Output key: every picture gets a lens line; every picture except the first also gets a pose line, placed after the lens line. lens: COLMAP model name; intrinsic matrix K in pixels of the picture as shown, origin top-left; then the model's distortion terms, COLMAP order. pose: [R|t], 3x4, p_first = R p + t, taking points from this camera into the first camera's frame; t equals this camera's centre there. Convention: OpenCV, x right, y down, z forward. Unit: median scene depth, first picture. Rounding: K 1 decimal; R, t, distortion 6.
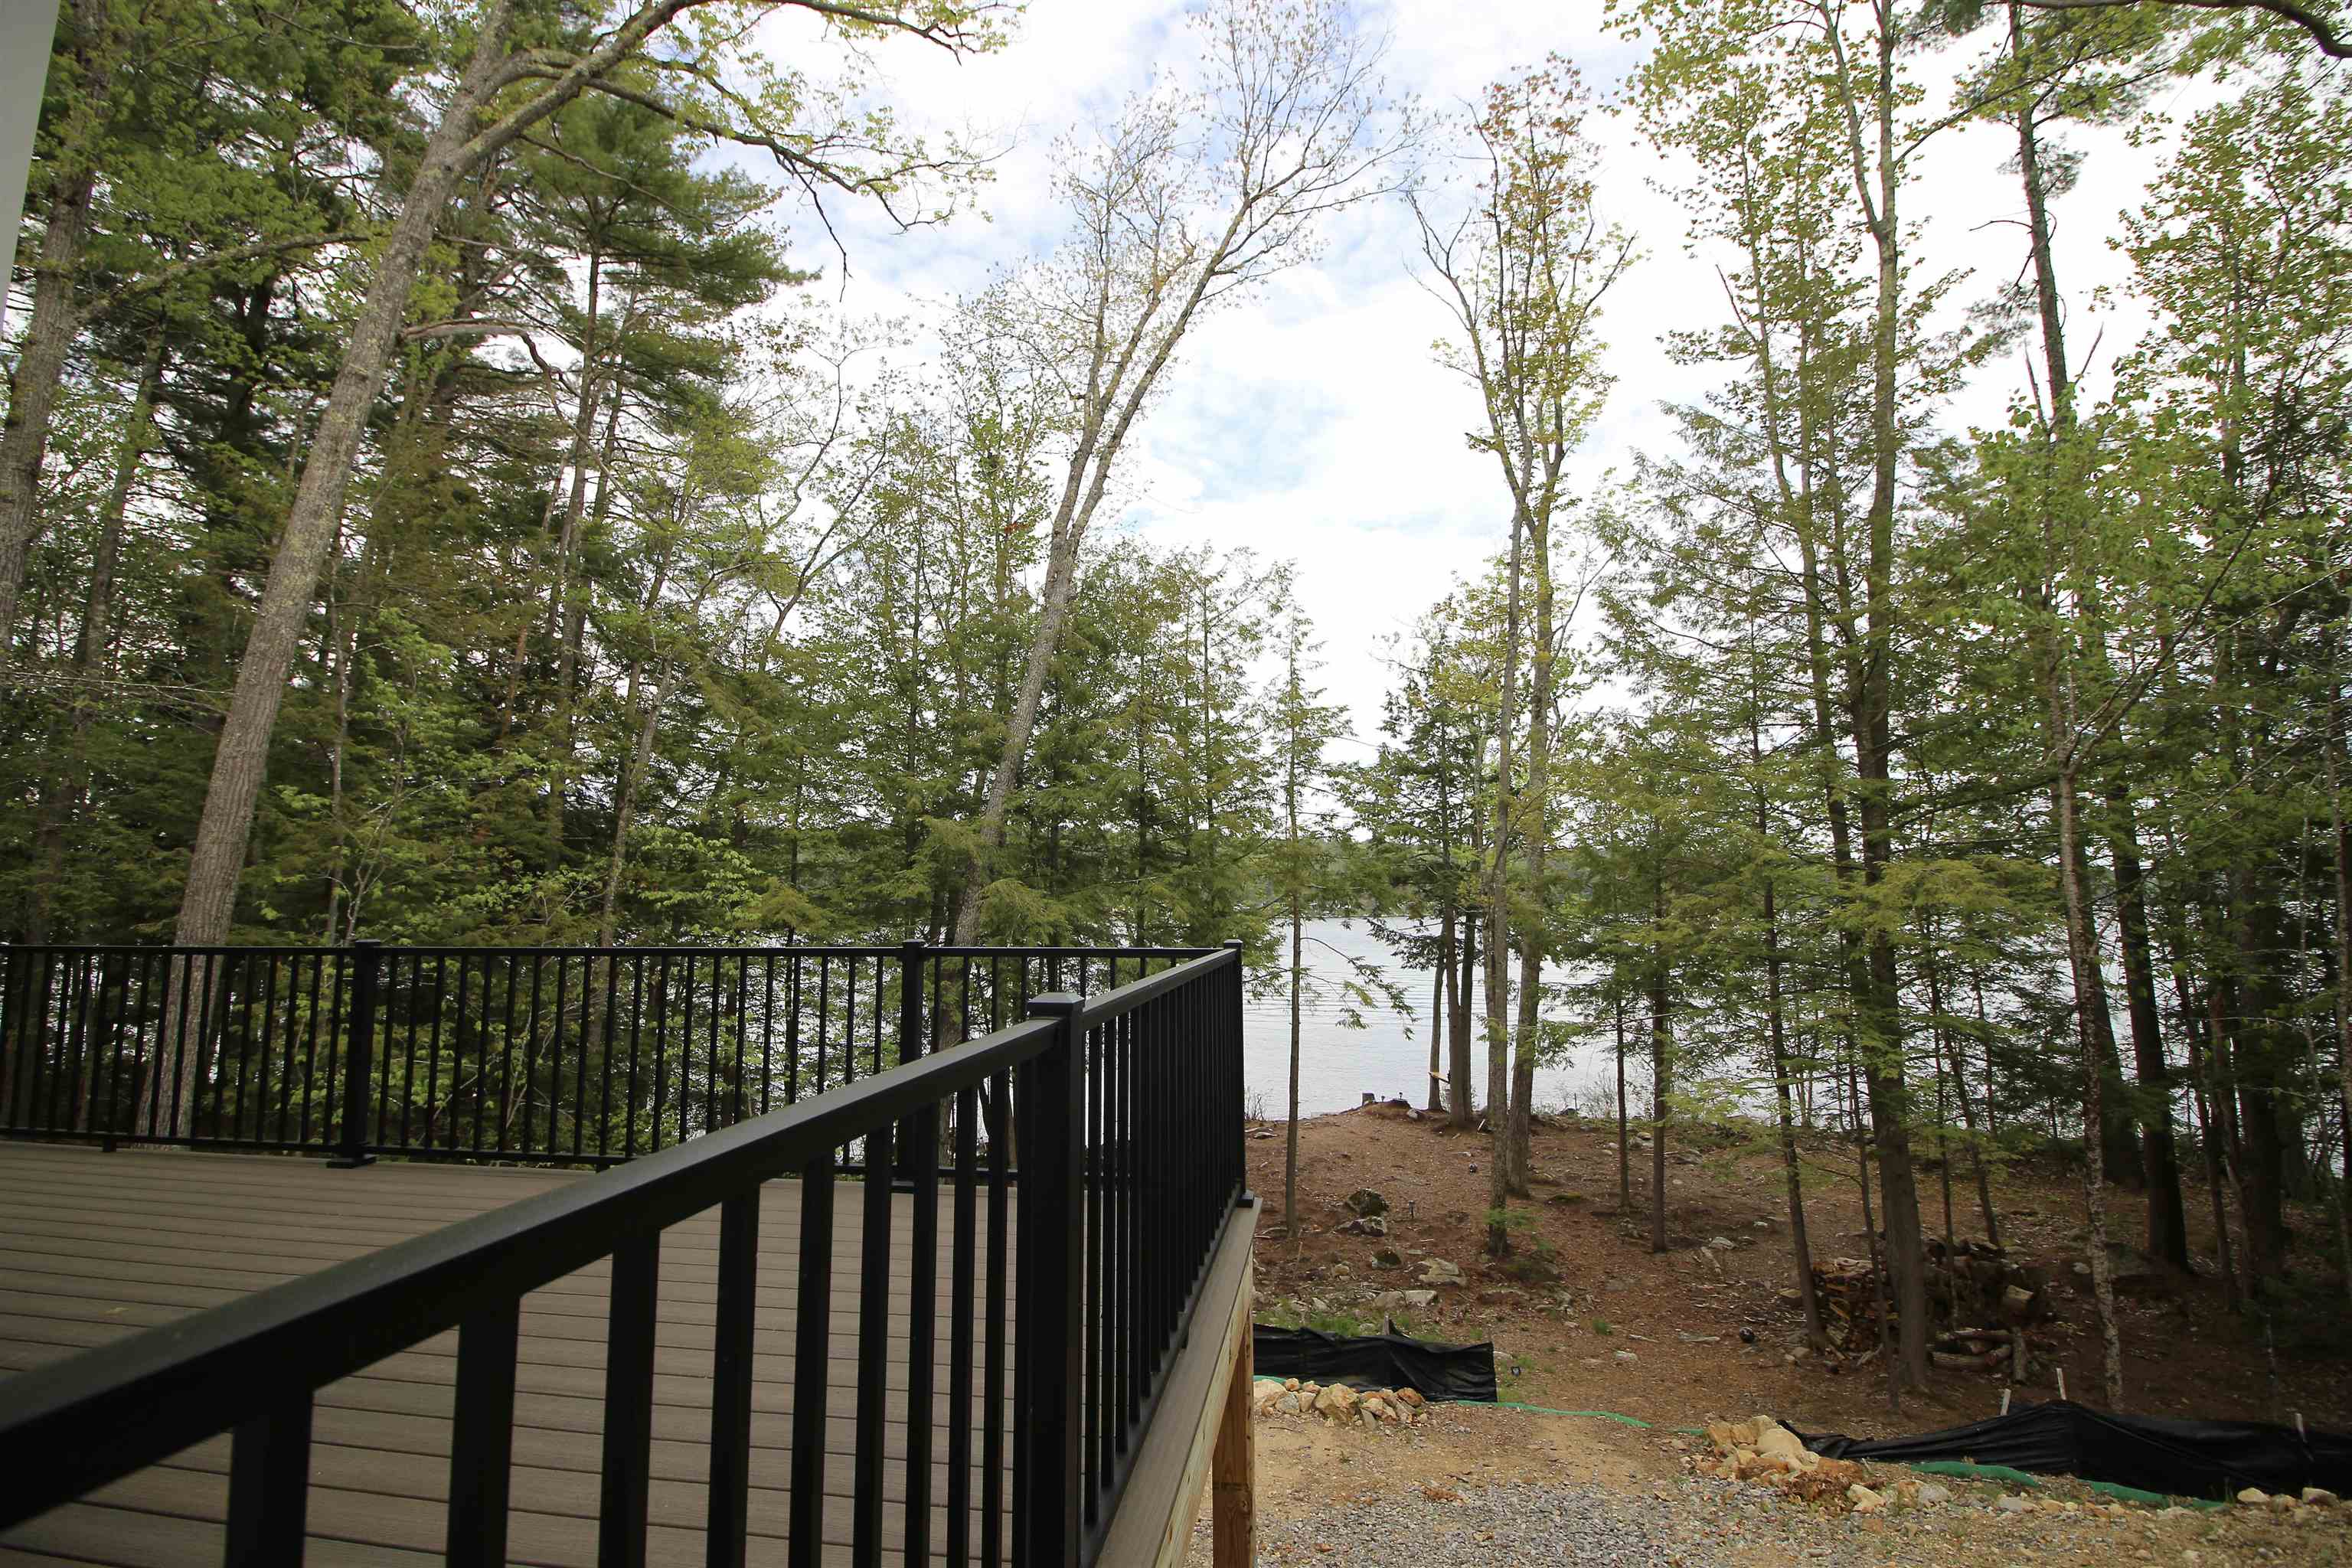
lens RADIAL K [[1088.2, 0, 1174.7], [0, 1088.2, 780.8], [0, 0, 1]] dist [-0.000468, -0.000088]
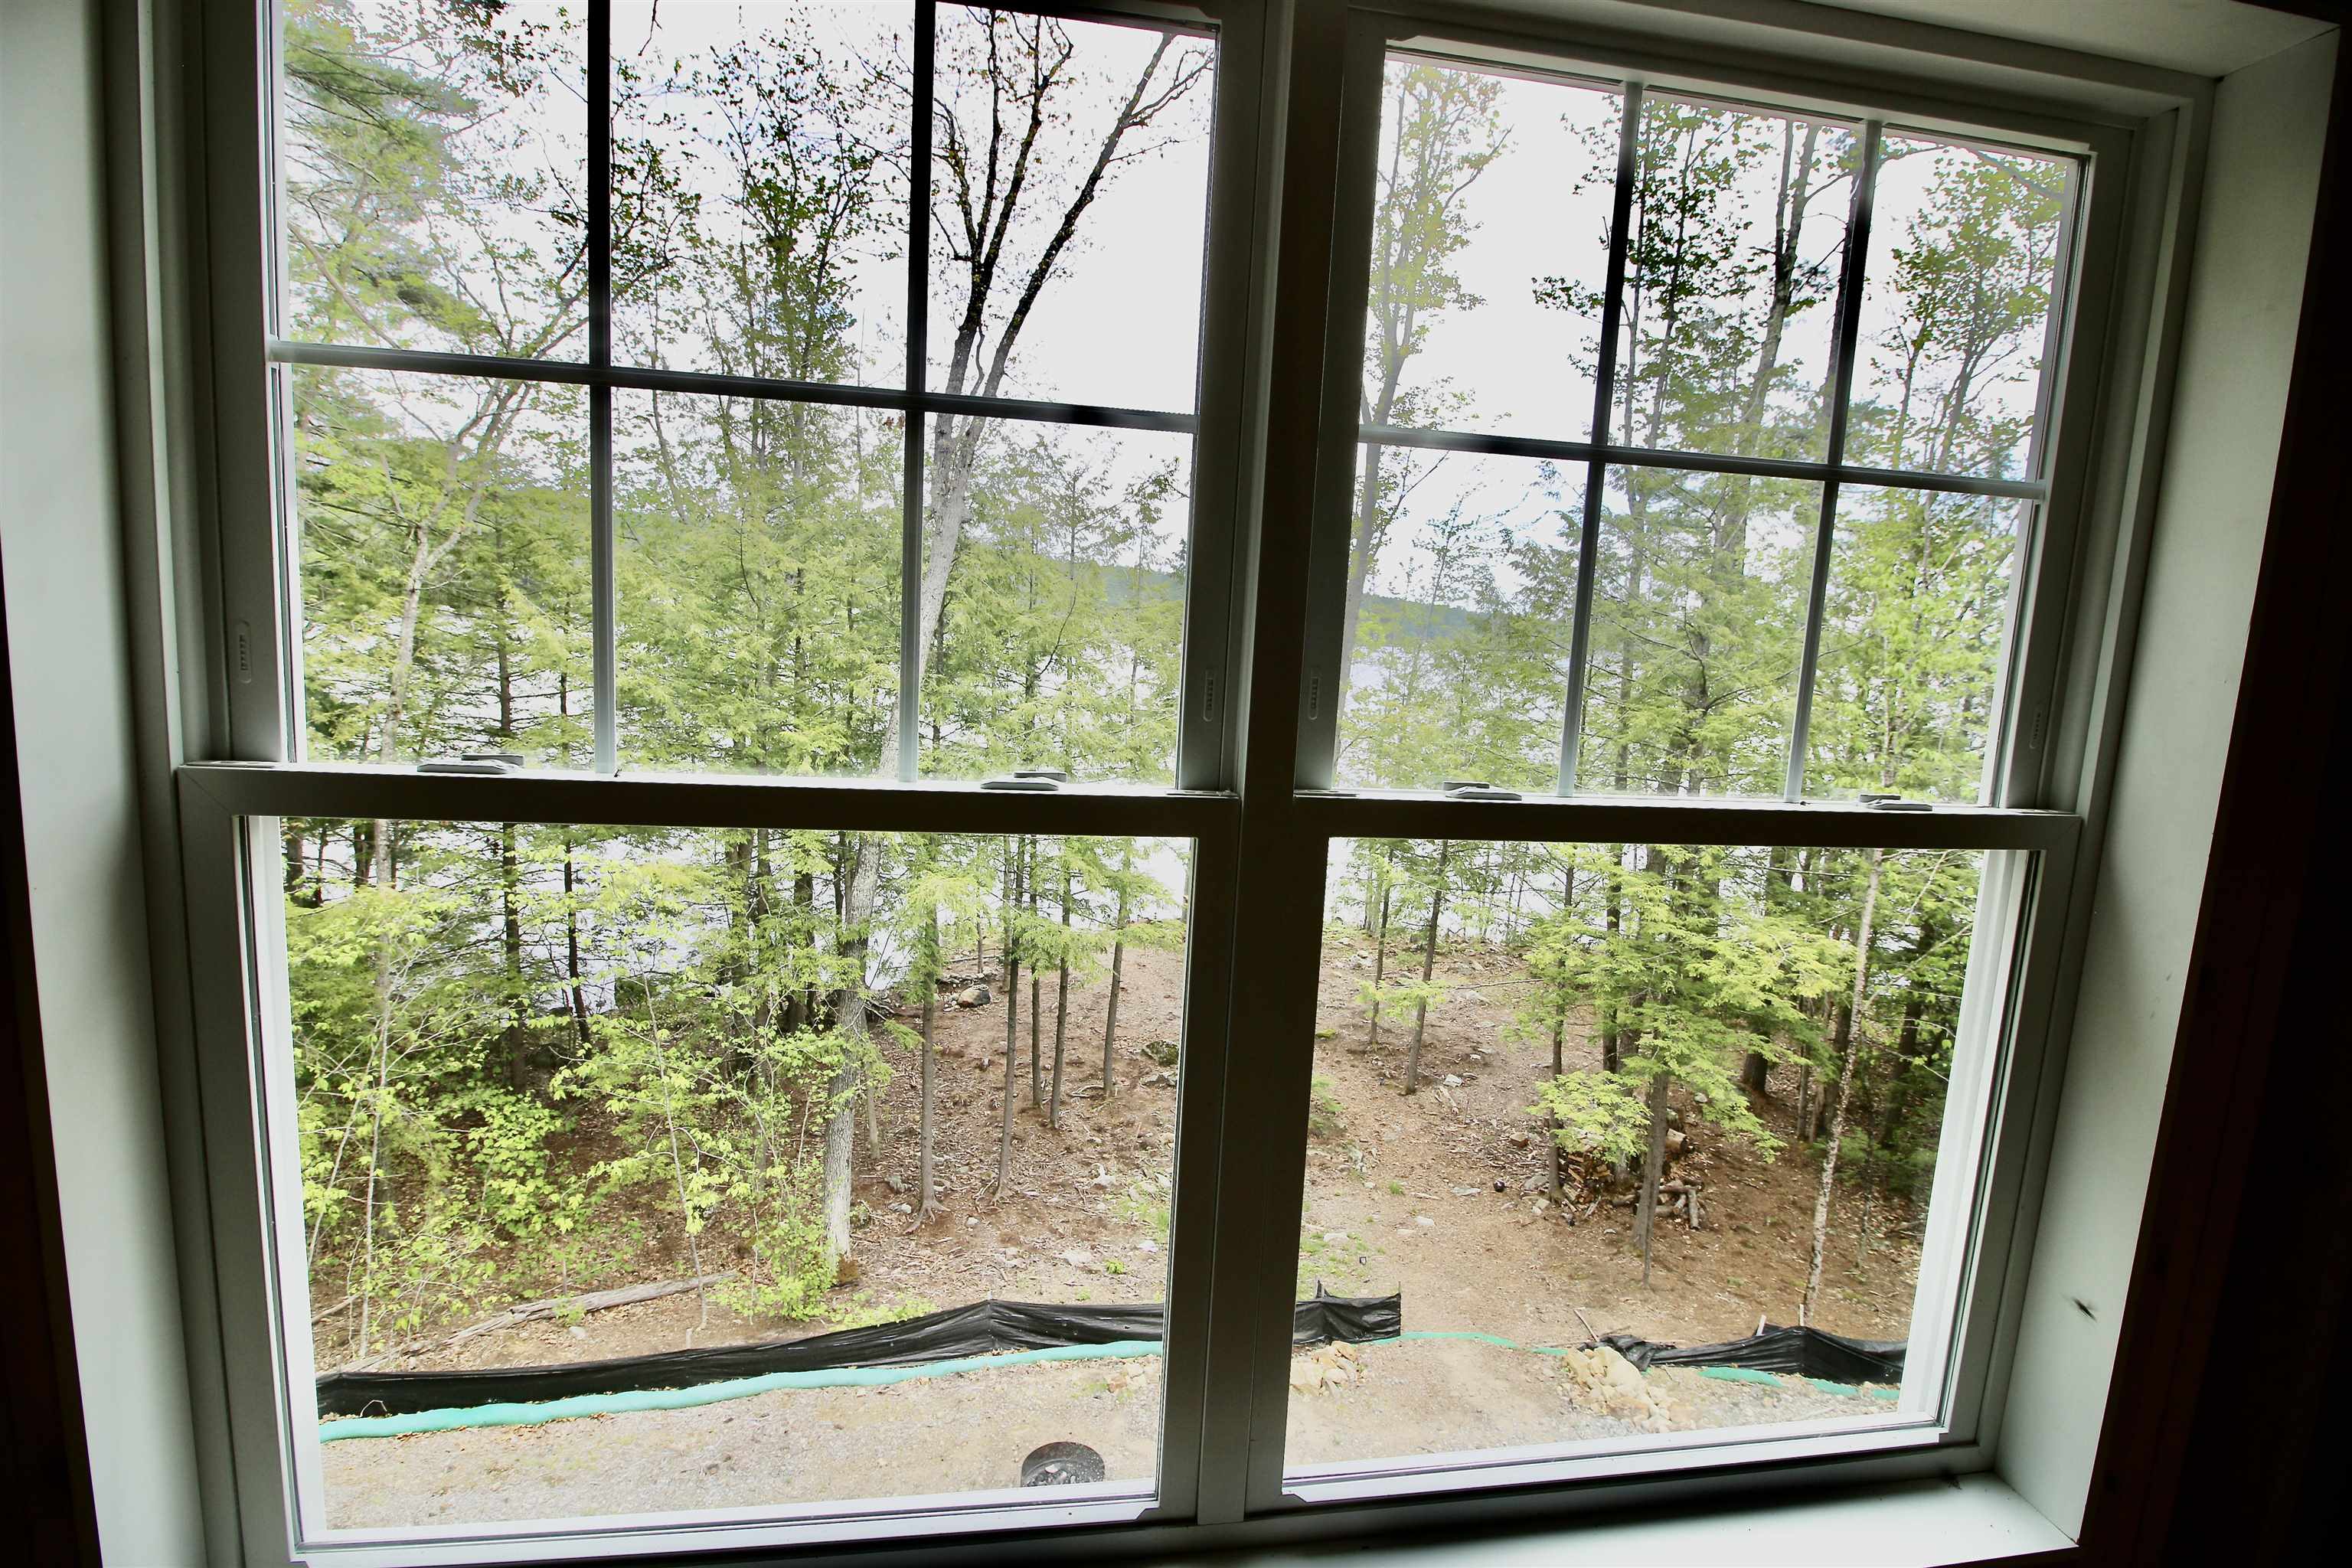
lens RADIAL K [[1088.2, 0, 1166.9], [0, 1088.2, 781.7], [0, 0, 1]] dist [-0.000468, -0.000088]
pose [[0.954666, 0.021389, 0.296908, -0.229188], [-0.095165, 0.967002, 0.236327, -0.208160], [-0.282056, -0.253869, 0.925200, 0.050458]]
